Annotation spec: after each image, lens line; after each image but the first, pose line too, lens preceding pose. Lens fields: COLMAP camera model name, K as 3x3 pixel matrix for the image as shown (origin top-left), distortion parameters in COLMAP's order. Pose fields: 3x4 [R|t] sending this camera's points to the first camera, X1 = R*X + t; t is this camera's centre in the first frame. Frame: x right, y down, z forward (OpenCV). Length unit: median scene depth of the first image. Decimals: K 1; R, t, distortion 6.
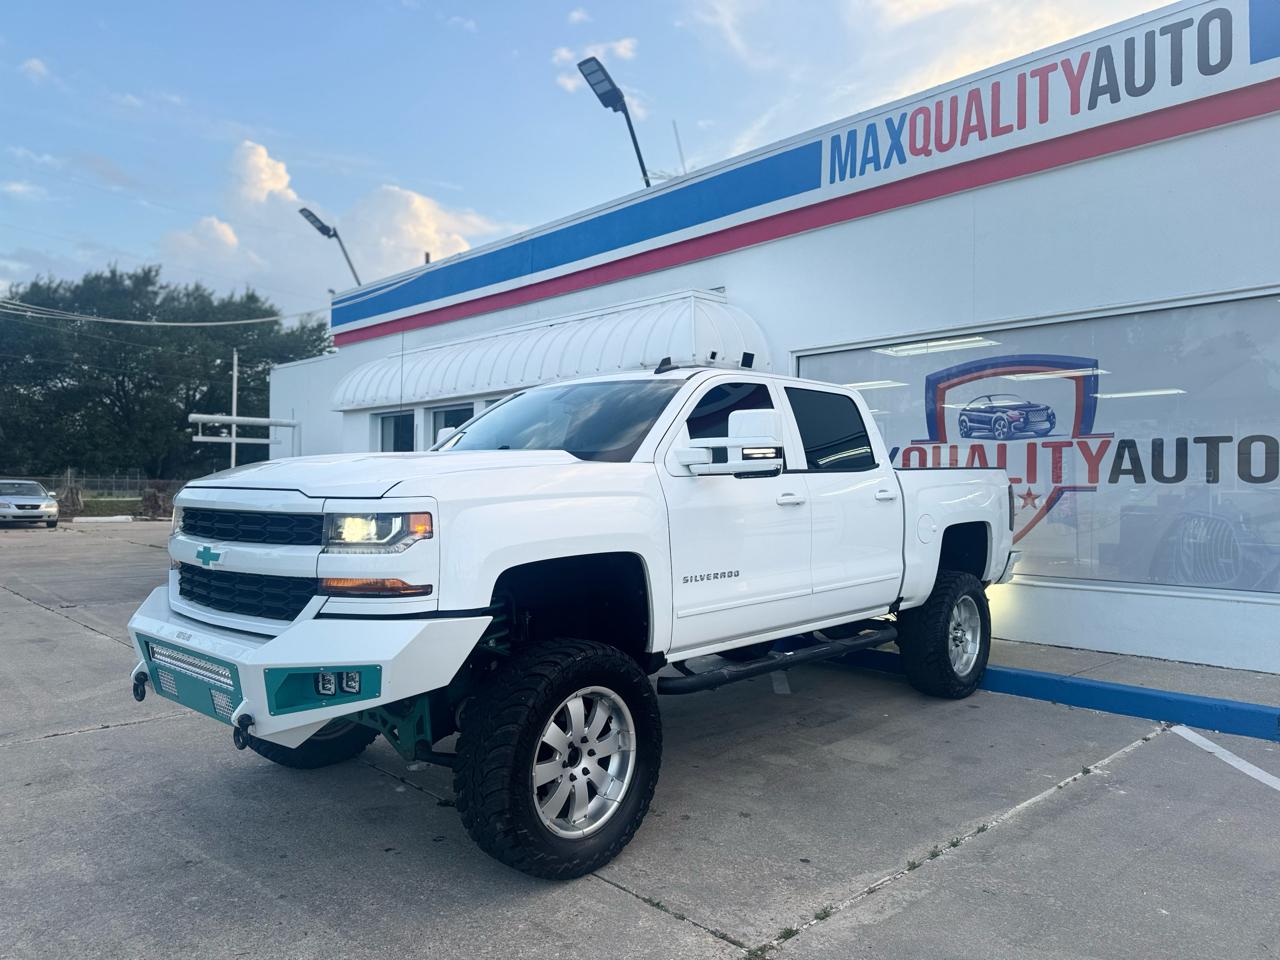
lens RADIAL K [[907.0, 0, 631.3], [0, 907.0, 482.0], [0, 0, 1]] dist [0.038092, -0.045399]
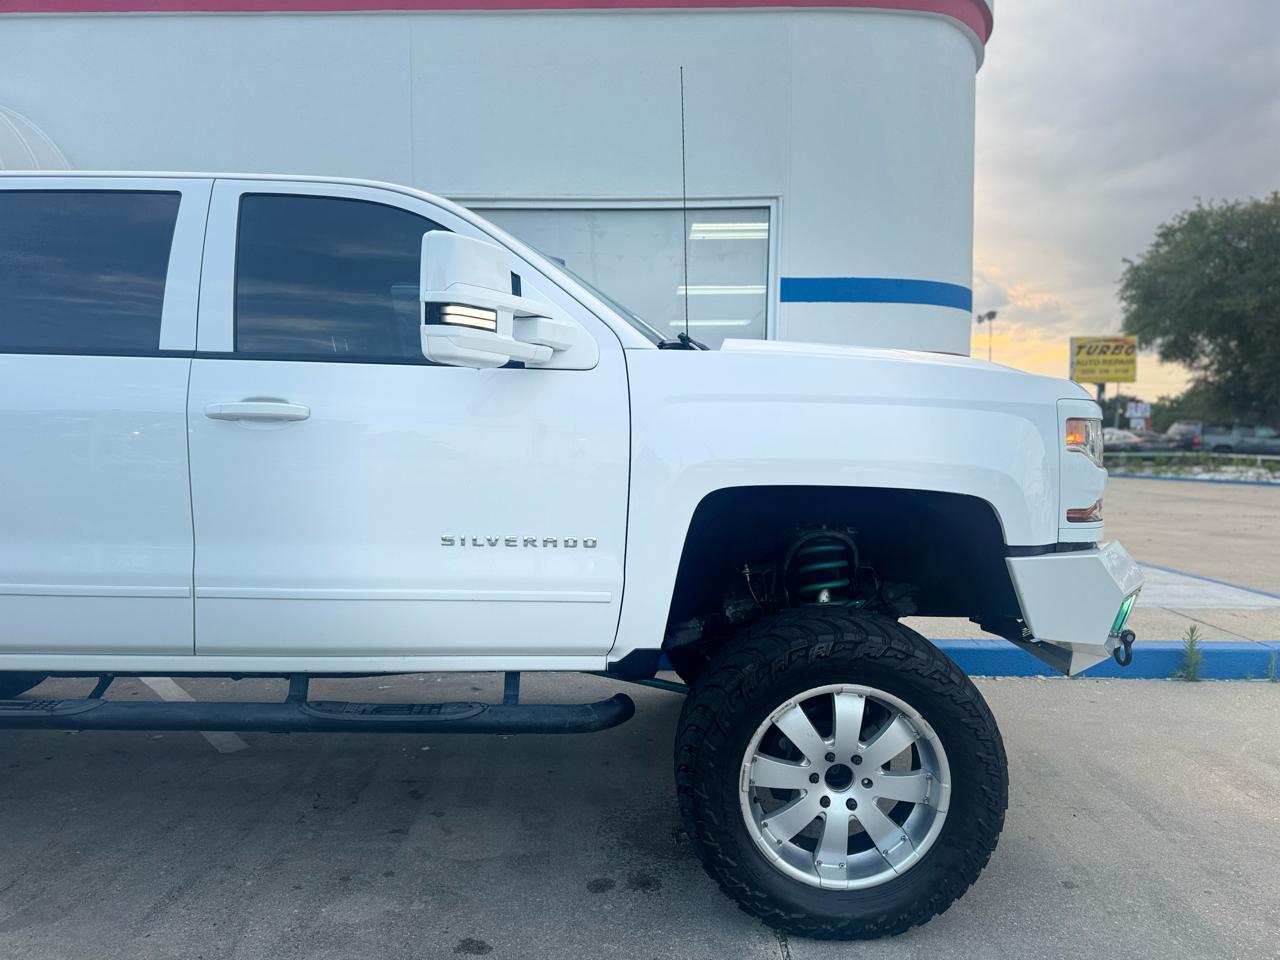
lens RADIAL K [[907.0, 0, 636.1], [0, 907.0, 479.5], [0, 0, 1]] dist [0.038092, -0.045399]
pose [[0.689052, -0.047049, 0.723183, -0.063738], [-0.003254, 0.997679, 0.068008, 0.013164], [-0.724705, -0.049214, 0.687300, 0.341951]]
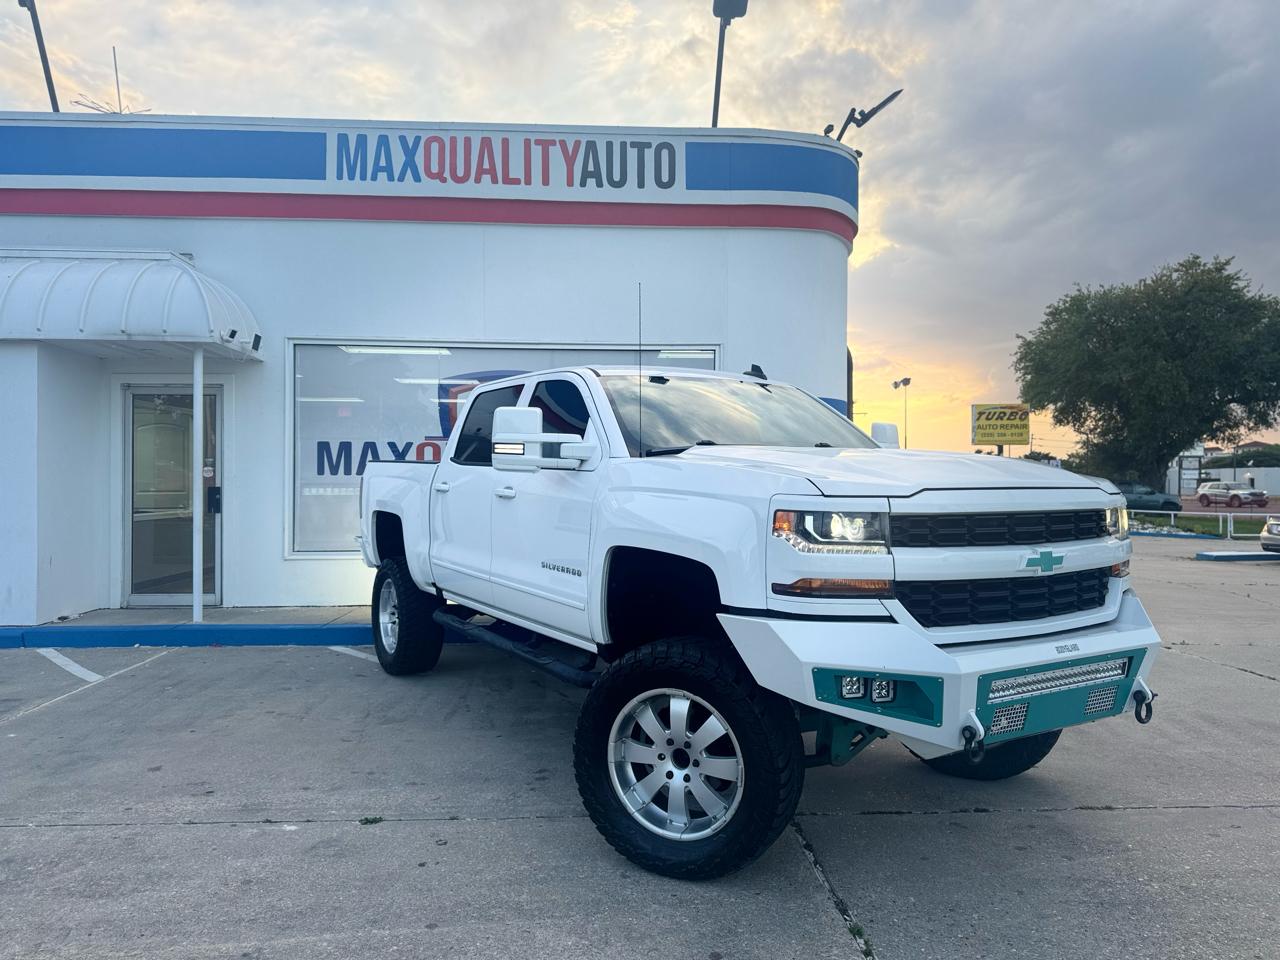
lens RADIAL K [[907.0, 0, 638.6], [0, 907.0, 482.9], [0, 0, 1]] dist [0.038092, -0.045399]
pose [[0.635031, -0.006078, 0.772463, -0.418787], [-0.004902, 0.999917, 0.011898, -0.004018], [-0.772471, -0.011342, 0.634949, 0.109699]]
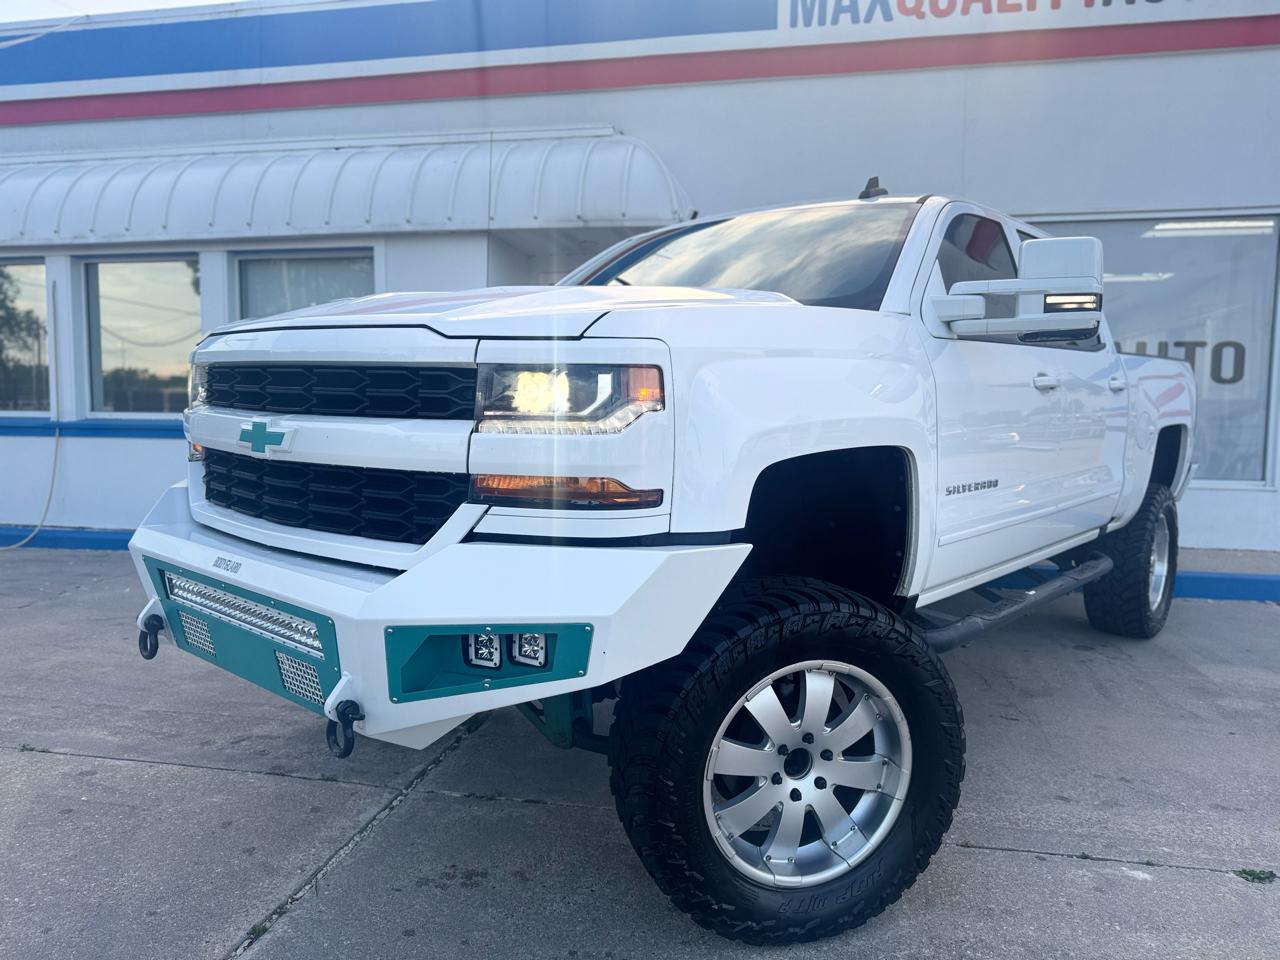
lens RADIAL K [[907.0, 0, 634.9], [0, 907.0, 482.4], [0, 0, 1]] dist [0.038092, -0.045399]
pose [[0.810227, -0.045525, 0.584345, -0.490420], [-0.009041, 0.995890, 0.090123, 0.023139], [-0.586046, -0.078303, 0.806485, 0.431671]]
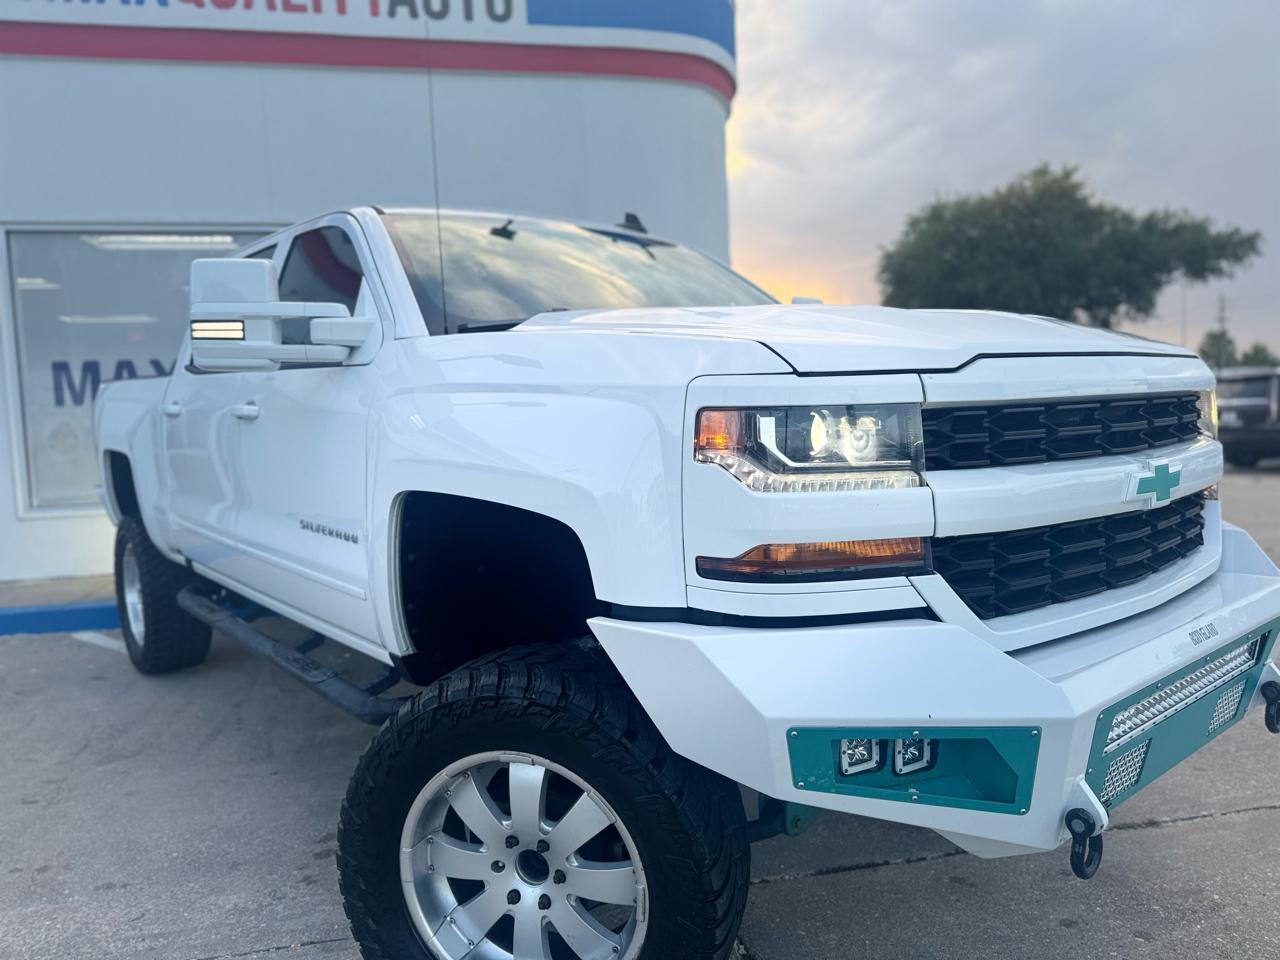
lens RADIAL K [[907.0, 0, 639.1], [0, 907.0, 488.9], [0, 0, 1]] dist [0.038092, -0.045399]
pose [[0.515666, -0.102674, 0.850616, -0.242512], [0.030526, 0.994365, 0.101520, 0.009915], [-0.856246, -0.026385, 0.515894, 0.228715]]
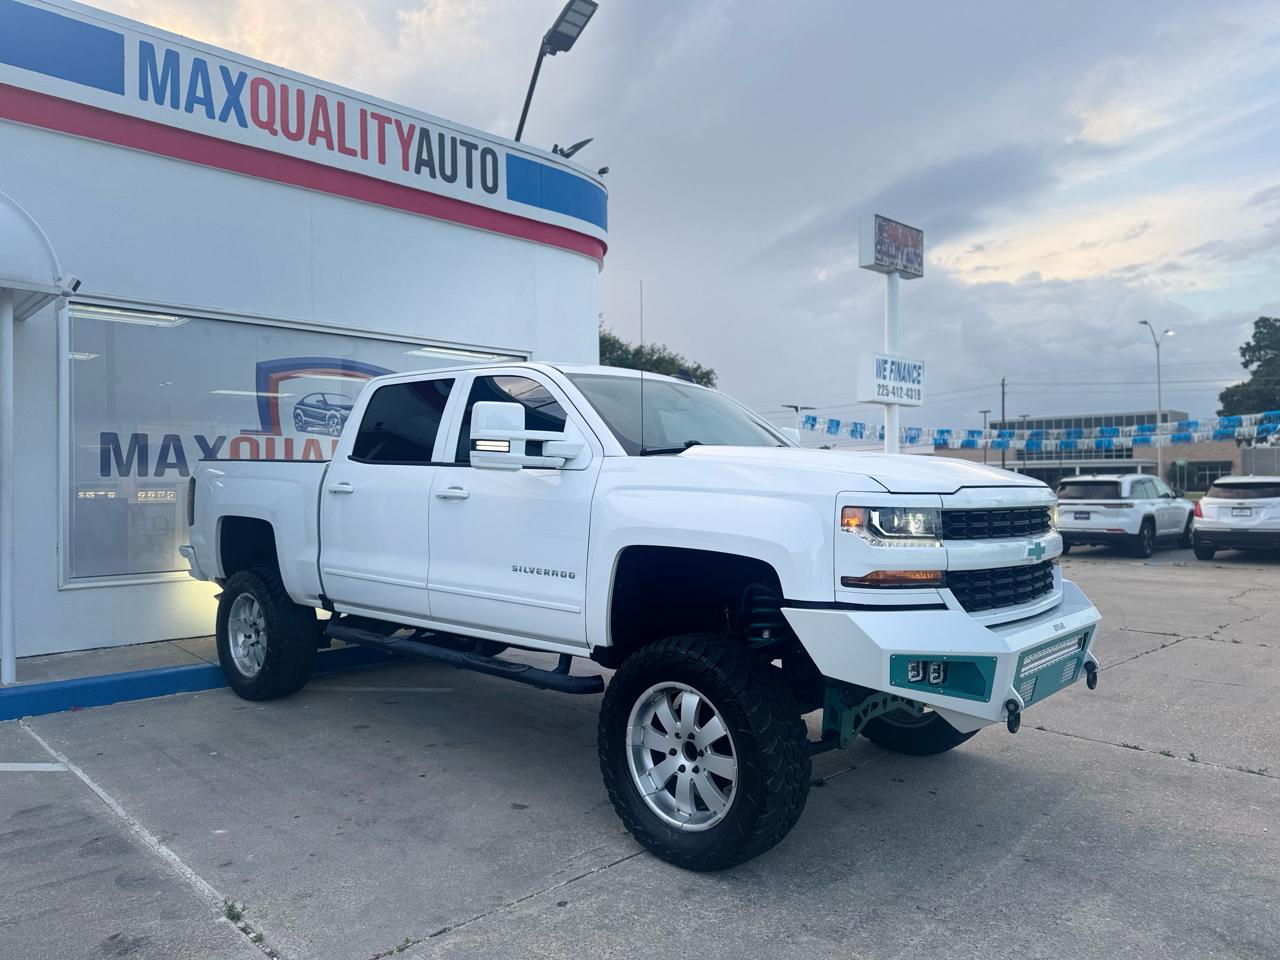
lens RADIAL K [[907.0, 0, 642.0], [0, 907.0, 482.0], [0, 0, 1]] dist [0.038092, -0.045399]
pose [[-0.029941, -0.006440, 0.999531, -0.698197], [-0.006138, 0.999962, 0.006259, -0.001217], [-0.999533, -0.005947, -0.029980, 0.690987]]
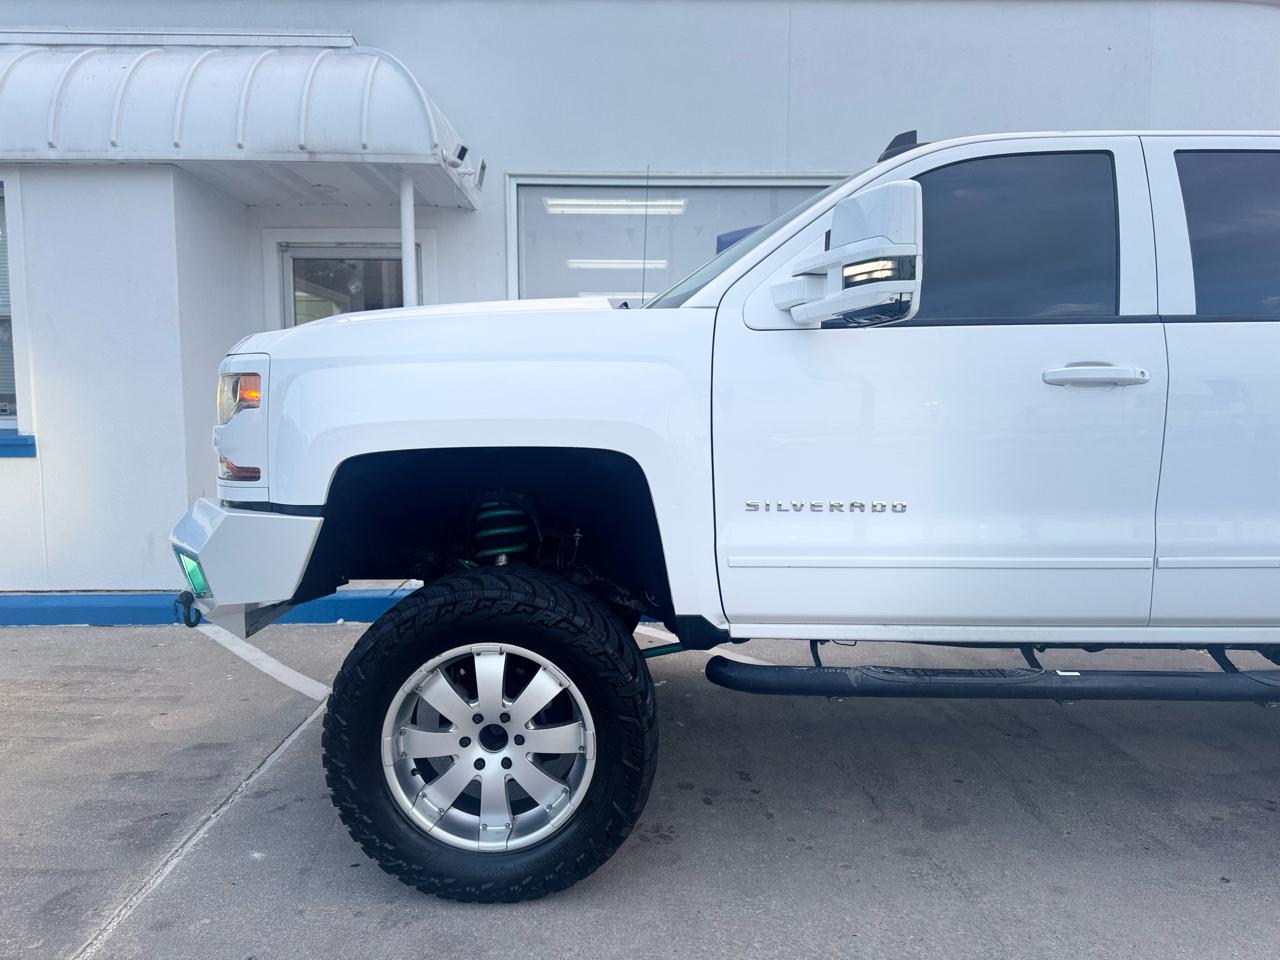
lens RADIAL K [[907.0, 0, 634.6], [0, 907.0, 486.0], [0, 0, 1]] dist [0.038092, -0.045399]
pose [[0.669099, -0.074936, 0.739385, -0.341482], [-0.003899, 0.994536, 0.104323, 0.017090], [-0.743163, -0.072685, 0.665151, 0.575135]]
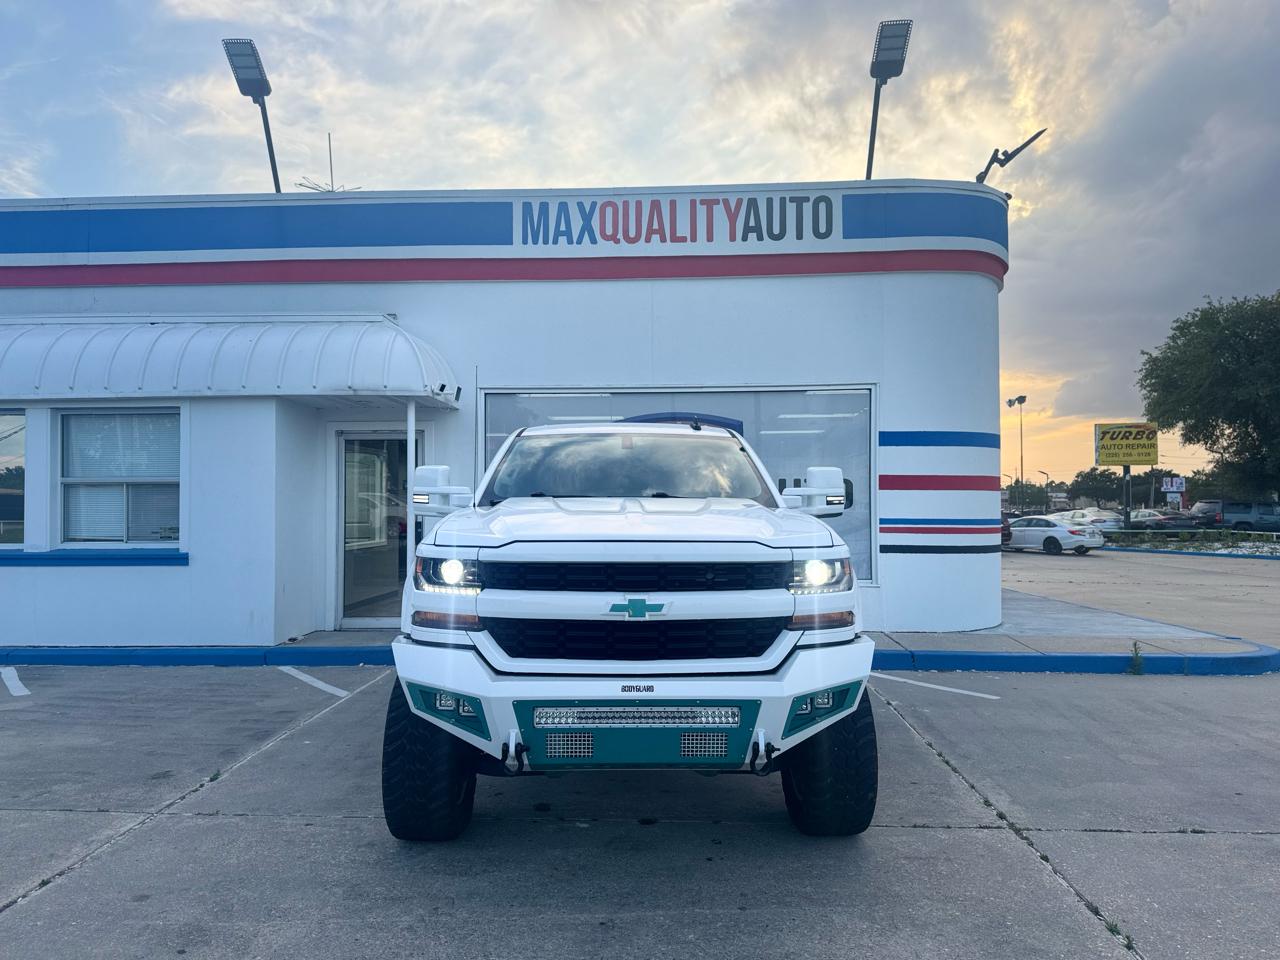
lens RADIAL K [[907.0, 0, 634.3], [0, 907.0, 483.5], [0, 0, 1]] dist [0.038092, -0.045399]
pose [[0.714472, 0.005727, 0.699641, -0.548652], [0.001696, 0.999949, -0.009917, -0.024402], [-0.699662, 0.008272, 0.714426, 0.125570]]
